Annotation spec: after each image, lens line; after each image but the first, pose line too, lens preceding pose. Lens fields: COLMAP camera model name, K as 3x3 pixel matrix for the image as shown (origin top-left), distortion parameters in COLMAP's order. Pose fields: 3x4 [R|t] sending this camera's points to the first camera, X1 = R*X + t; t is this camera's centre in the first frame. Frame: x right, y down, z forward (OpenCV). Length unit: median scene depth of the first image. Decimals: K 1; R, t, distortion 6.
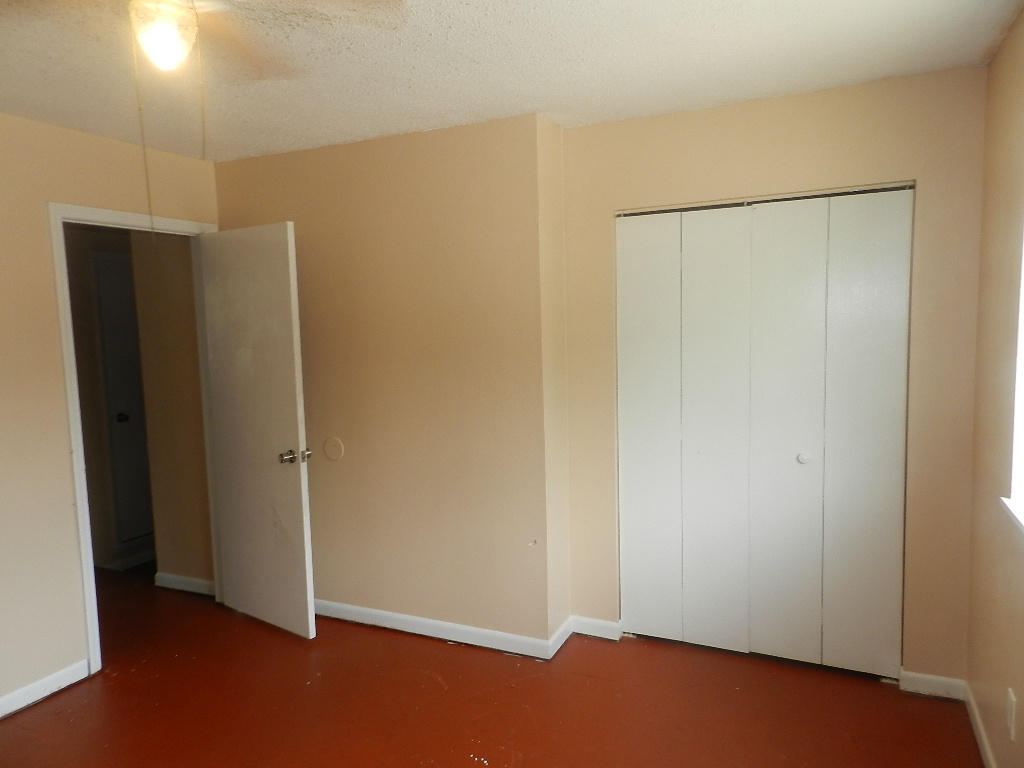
lens RADIAL K [[695.0, 0, 512.4], [0, 695.0, 393.8], [0, 0, 1]] dist [0.000286, 0.003827]
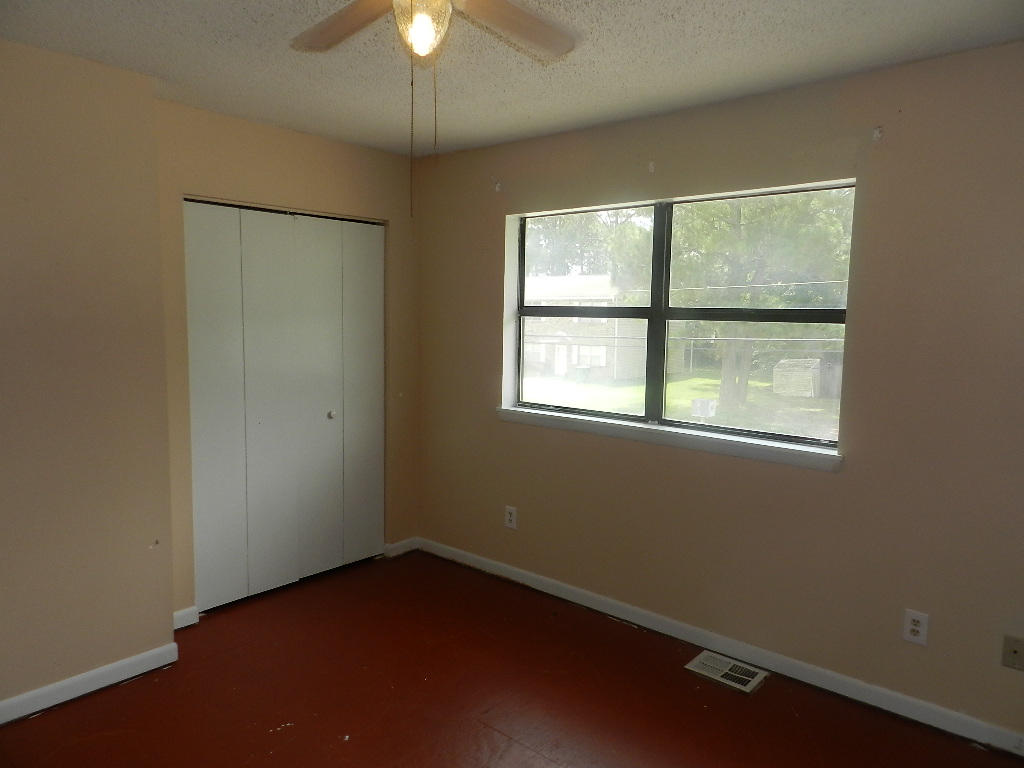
lens RADIAL K [[689.8, 0, 512.0], [0, 689.8, 384.0], [0, 0, 1]] dist [0.004771, 0.002290]
pose [[0.260962, -0.071649, 0.962686, -0.728937], [0.075326, 0.995713, 0.053688, -0.008700], [-0.962406, 0.058504, 0.265240, 0.306025]]
